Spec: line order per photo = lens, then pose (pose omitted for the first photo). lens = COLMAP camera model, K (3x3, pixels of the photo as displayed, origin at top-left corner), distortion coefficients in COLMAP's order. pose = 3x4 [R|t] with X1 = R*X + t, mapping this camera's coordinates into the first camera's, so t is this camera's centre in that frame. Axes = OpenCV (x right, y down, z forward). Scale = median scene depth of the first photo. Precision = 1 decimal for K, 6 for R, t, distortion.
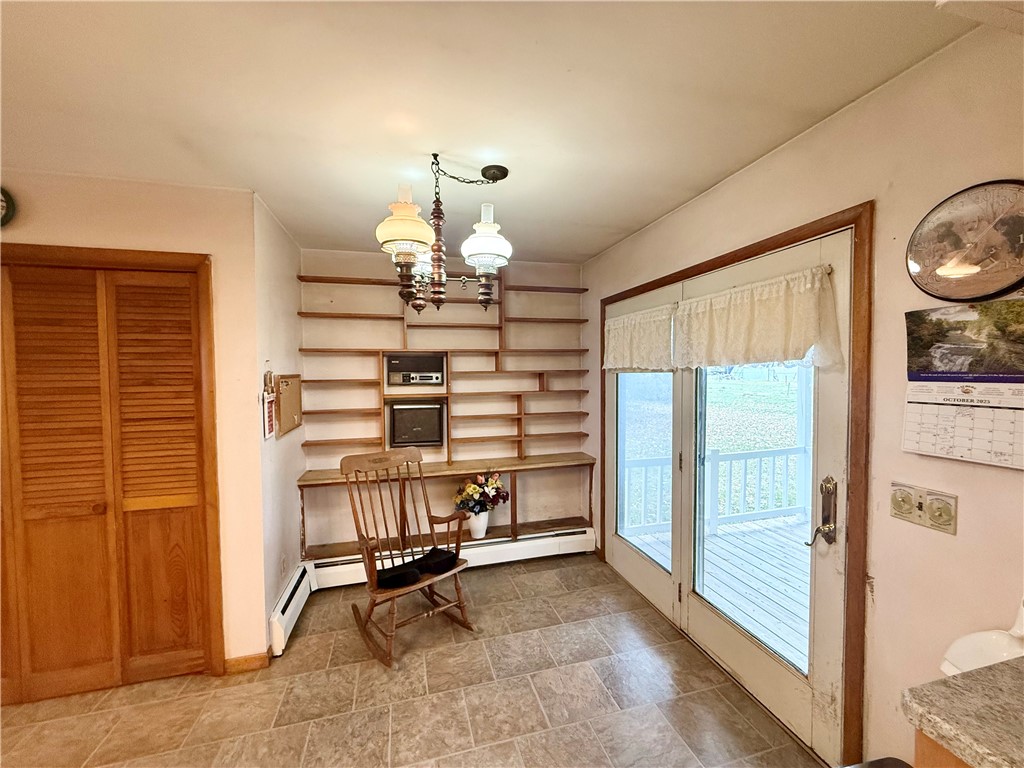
lens RADIAL K [[408.5, 0, 512.0], [0, 408.5, 384.0], [0, 0, 1]] dist [0.000398, 0.000452]
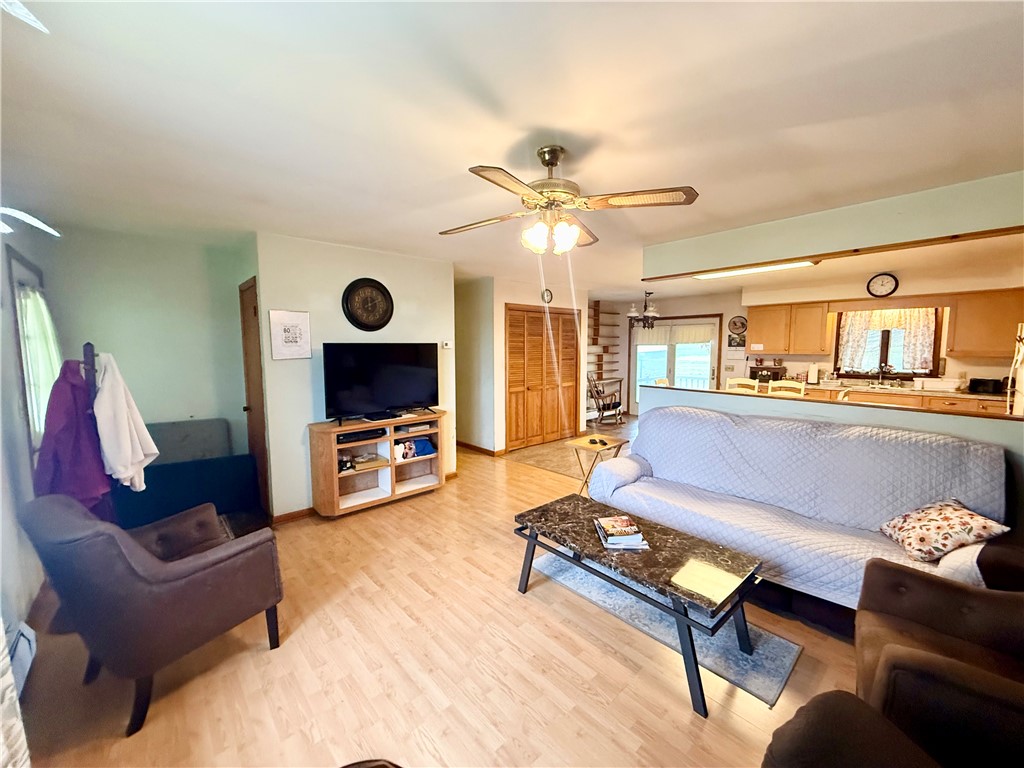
lens RADIAL K [[408.5, 0, 512.0], [0, 408.5, 384.0], [0, 0, 1]] dist [0.000398, 0.000452]
pose [[0.888535, -0.038948, 0.457153, -2.315280], [0.010362, 0.997840, 0.064874, 0.057962], [-0.458692, -0.052906, 0.887019, -1.445235]]
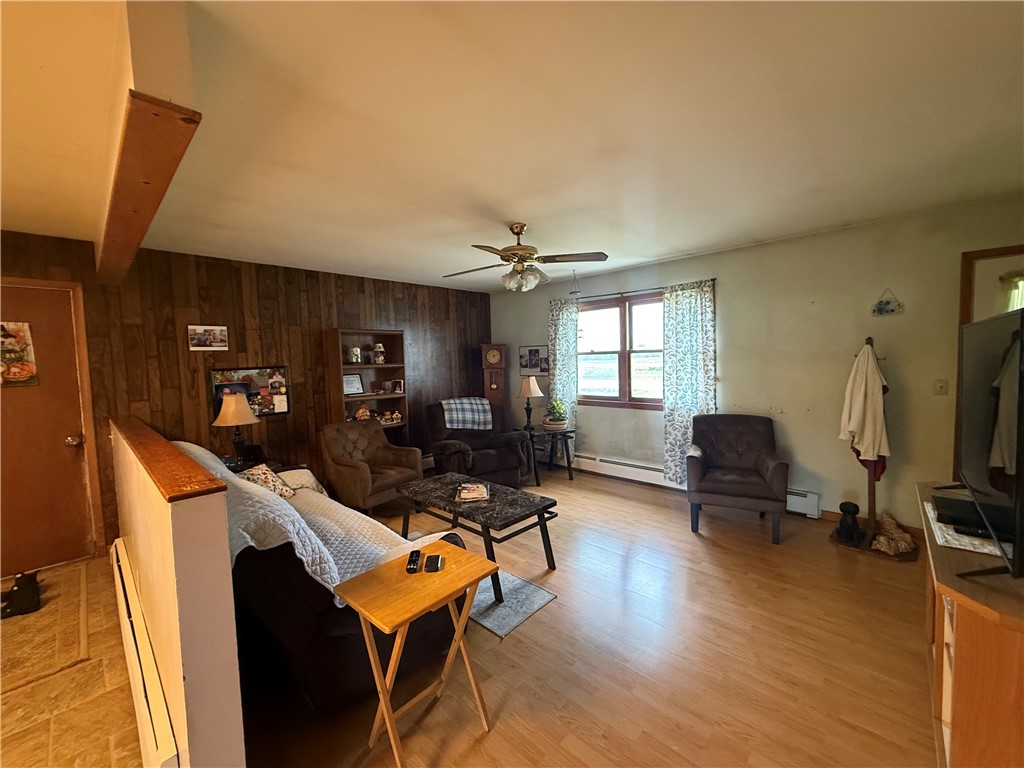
lens RADIAL K [[408.5, 0, 512.0], [0, 408.5, 384.0], [0, 0, 1]] dist [0.000398, 0.000452]
pose [[-0.847604, 0.067152, -0.526362, -1.155407], [0.021483, 0.995489, 0.092408, 0.018663], [0.530194, 0.067018, -0.845224, 0.337860]]
